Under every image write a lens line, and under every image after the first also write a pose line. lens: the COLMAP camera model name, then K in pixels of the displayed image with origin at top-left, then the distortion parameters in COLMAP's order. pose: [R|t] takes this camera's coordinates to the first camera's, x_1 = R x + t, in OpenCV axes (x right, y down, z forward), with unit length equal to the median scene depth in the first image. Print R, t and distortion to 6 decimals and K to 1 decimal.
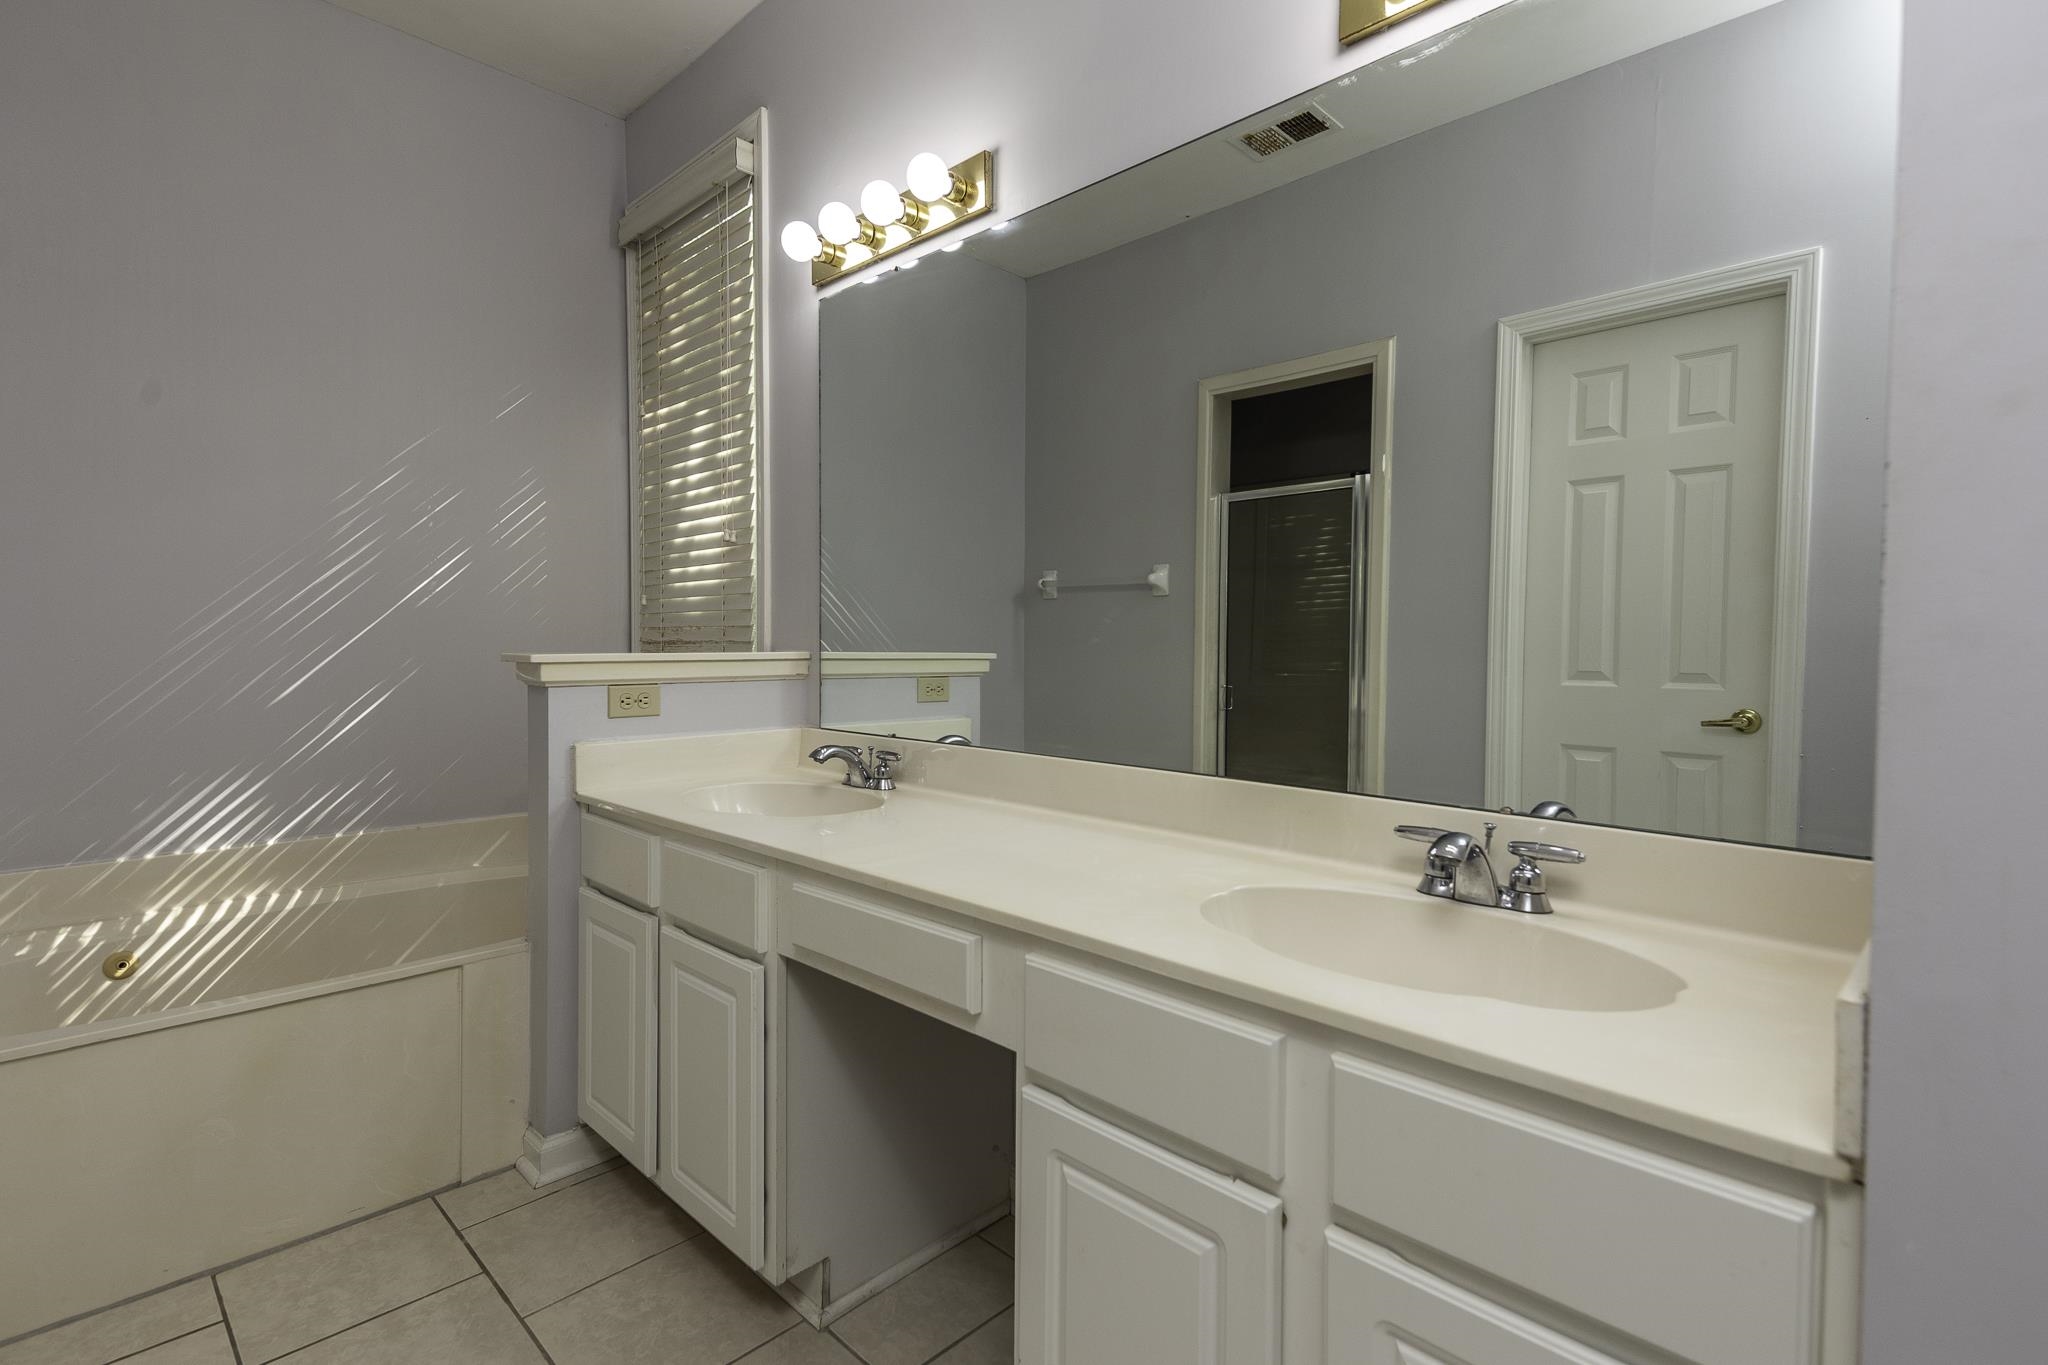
lens RADIAL K [[970.4, 0, 1032.0], [0, 970.4, 678.4], [0, 0, 1]] dist [0.064938, -0.026965]
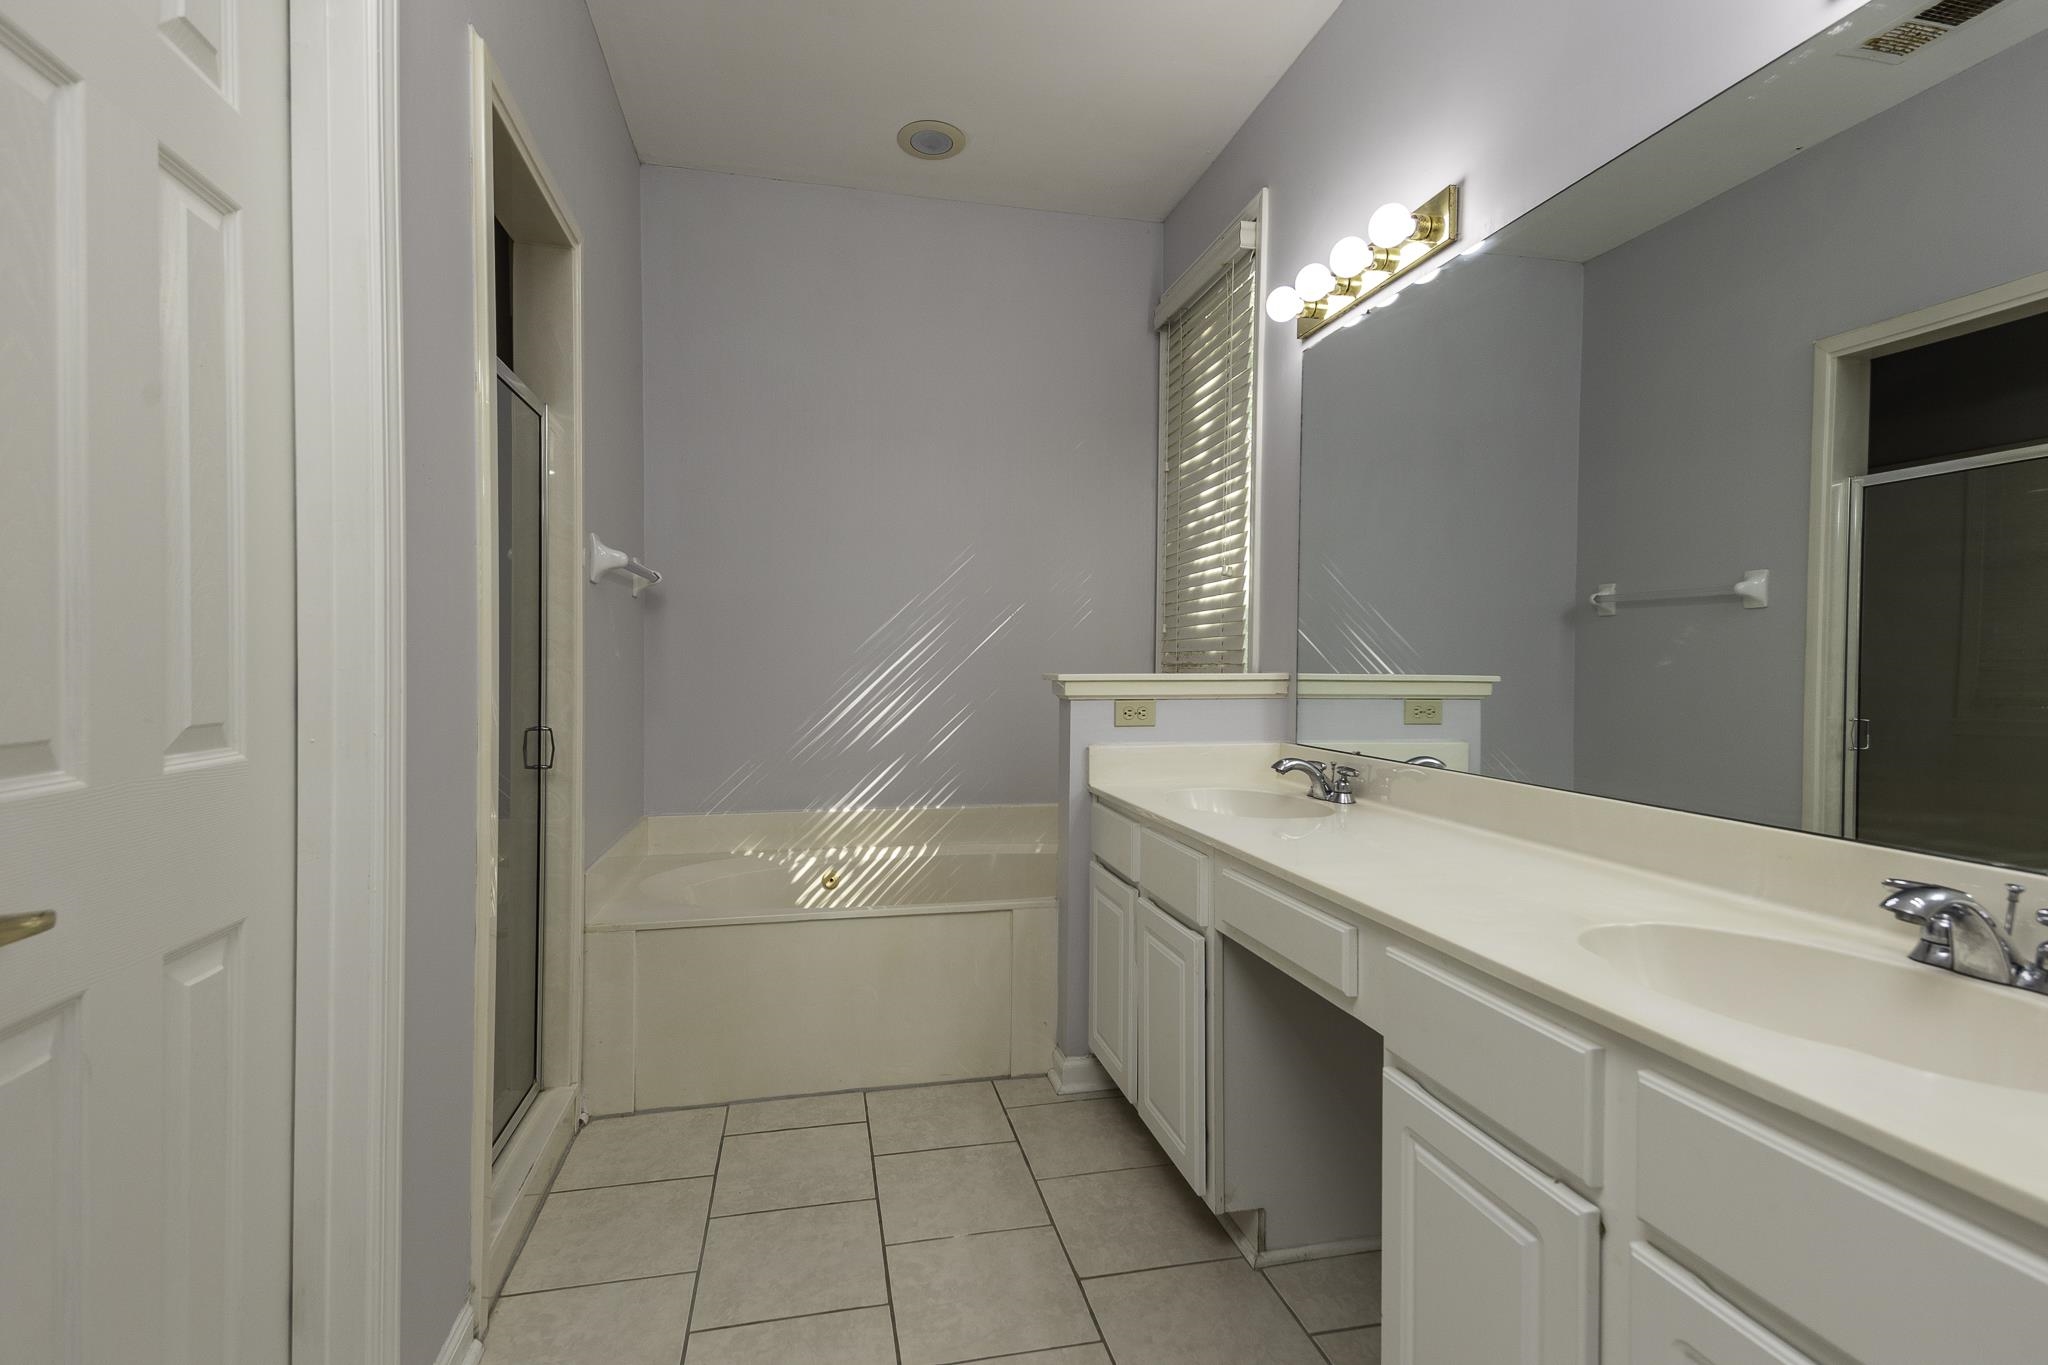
lens RADIAL K [[970.4, 0, 1032.0], [0, 970.4, 678.4], [0, 0, 1]] dist [0.064938, -0.026965]
pose [[0.845800, 0.006888, -0.533455, 0.132936], [-0.019547, 0.999645, -0.018086, 0.004461], [0.533142, 0.025724, 0.845635, -0.086591]]
